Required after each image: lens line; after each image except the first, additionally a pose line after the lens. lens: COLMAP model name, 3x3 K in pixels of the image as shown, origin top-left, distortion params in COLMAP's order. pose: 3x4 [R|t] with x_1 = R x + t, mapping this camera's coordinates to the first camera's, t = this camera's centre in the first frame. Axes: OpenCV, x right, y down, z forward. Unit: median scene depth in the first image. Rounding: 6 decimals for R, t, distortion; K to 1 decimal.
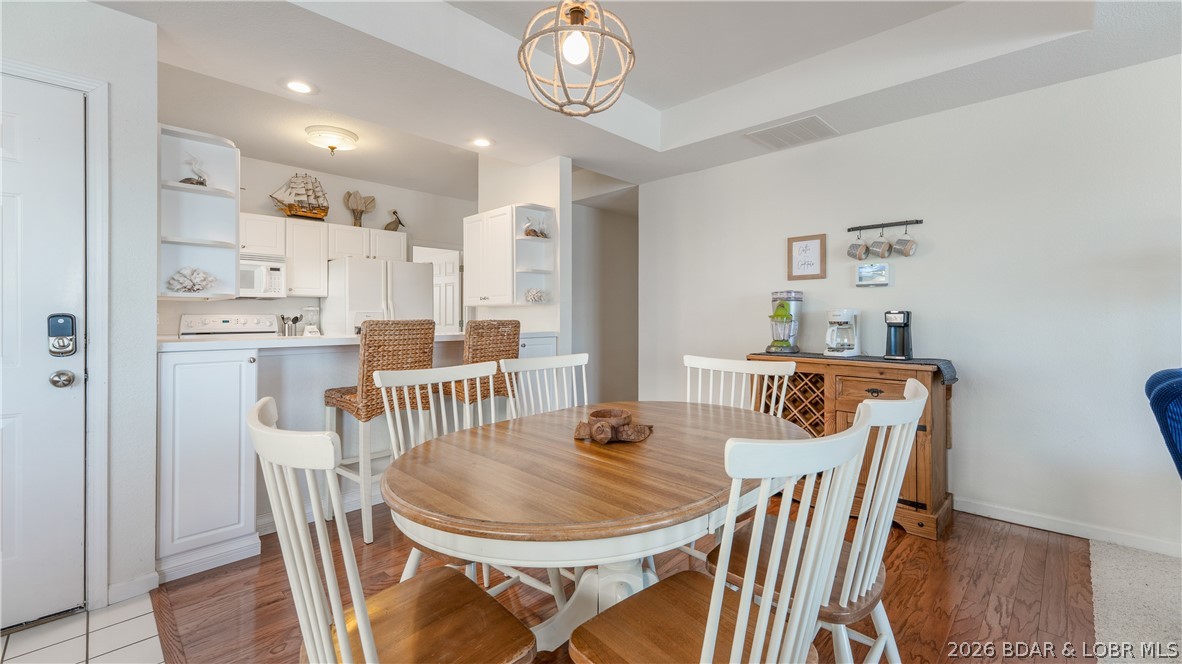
lens RADIAL K [[484.9, 0, 592.1], [0, 484.9, 322.4], [0, 0, 1]] dist [-0.000915, -0.000040]
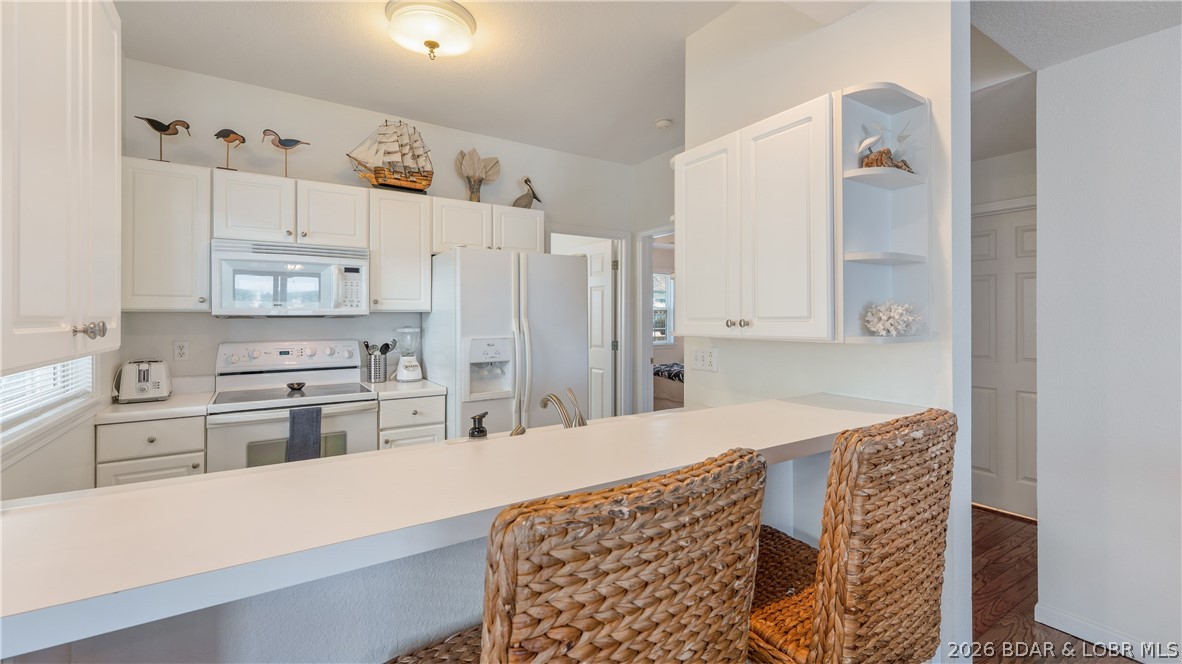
lens RADIAL K [[484.9, 0, 589.5], [0, 484.9, 324.3], [0, 0, 1]] dist [-0.000915, -0.000040]
pose [[0.976053, 0.002309, -0.217521, -0.206062], [-0.001422, 0.999990, 0.004233, -0.040135], [0.217529, -0.003822, 0.976046, 0.428486]]
